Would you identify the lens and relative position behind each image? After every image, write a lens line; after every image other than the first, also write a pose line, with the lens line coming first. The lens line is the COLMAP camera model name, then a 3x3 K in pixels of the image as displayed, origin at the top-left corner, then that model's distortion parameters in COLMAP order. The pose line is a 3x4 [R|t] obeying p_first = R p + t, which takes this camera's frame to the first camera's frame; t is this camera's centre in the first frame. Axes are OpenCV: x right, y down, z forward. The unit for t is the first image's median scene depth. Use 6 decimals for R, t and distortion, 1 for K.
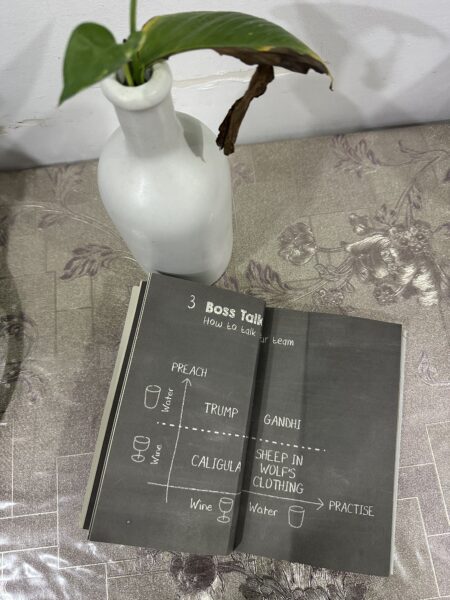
lens RADIAL K [[443.1, 0, 225.0], [0, 443.1, 300.0], [0, 0, 1]] dist [0.041295, -0.119705]
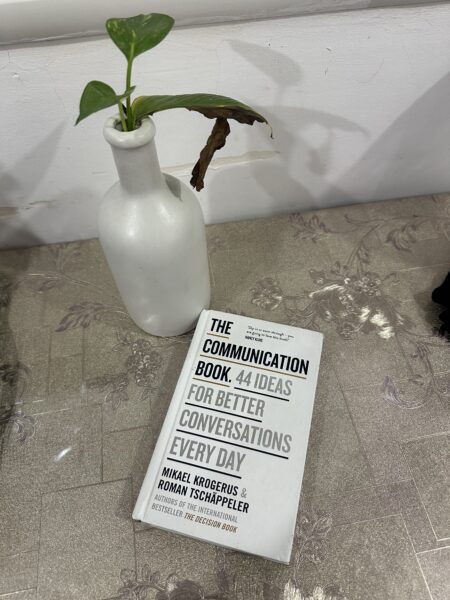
lens RADIAL K [[443.1, 0, 225.0], [0, 443.1, 300.0], [0, 0, 1]] dist [0.041295, -0.119705]
pose [[0.998748, -0.037749, 0.032819, 0.016986], [0.046034, 0.950338, -0.307796, 0.236726], [-0.019570, 0.308921, 0.950886, -0.084694]]
